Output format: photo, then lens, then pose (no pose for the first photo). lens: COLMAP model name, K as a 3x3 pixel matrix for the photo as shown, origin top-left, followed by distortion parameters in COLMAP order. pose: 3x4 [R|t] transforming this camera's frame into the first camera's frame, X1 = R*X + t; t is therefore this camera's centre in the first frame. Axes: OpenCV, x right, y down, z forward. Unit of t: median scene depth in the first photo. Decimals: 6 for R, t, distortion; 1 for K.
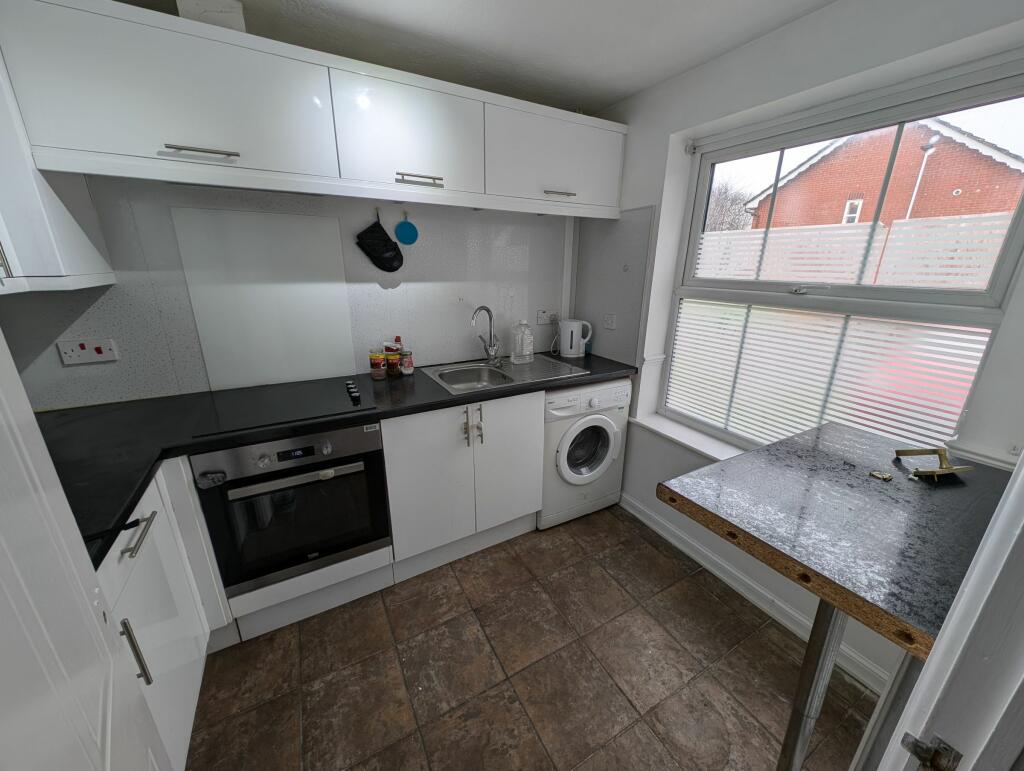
lens RADIAL K [[388.2, 0, 508.7], [0, 388.2, 390.9], [0, 0, 1]] dist [0.001107, -0.000006]
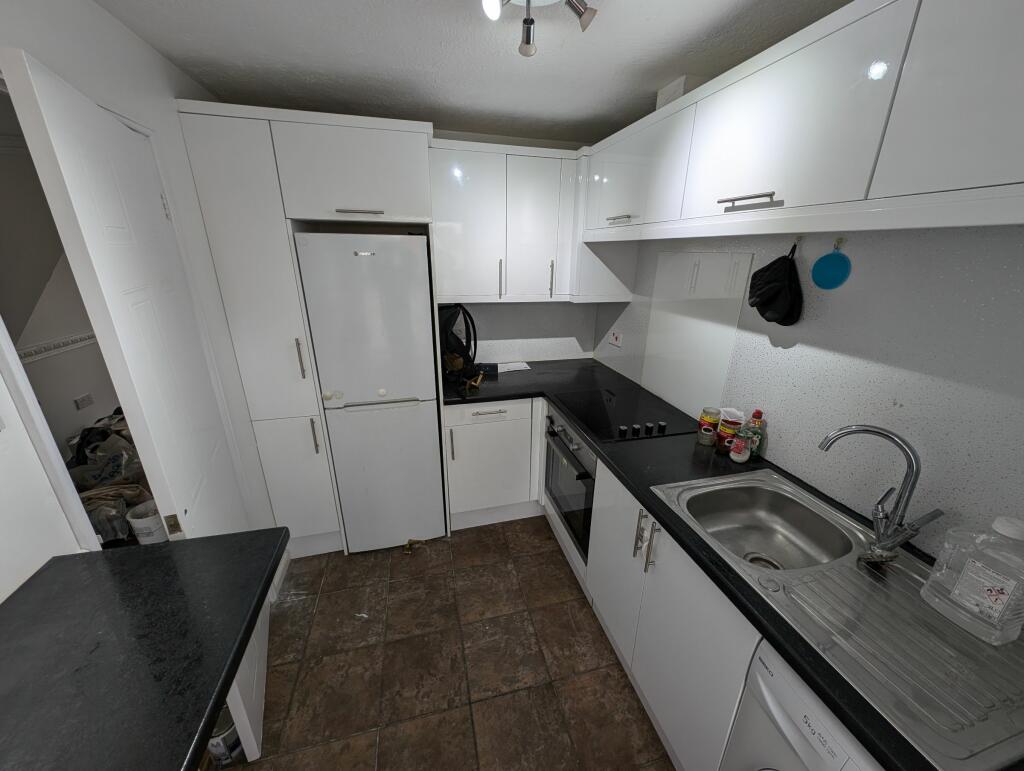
lens RADIAL K [[375.6, 0, 512.0], [0, 375.6, 385.5], [0, 0, 1]] dist [-0.000531, -0.000071]
pose [[-0.251480, 0.310283, -0.916778, 0.578779], [-0.316266, 0.868877, 0.380825, -0.386089], [0.914731, 0.385716, -0.120374, 0.826615]]
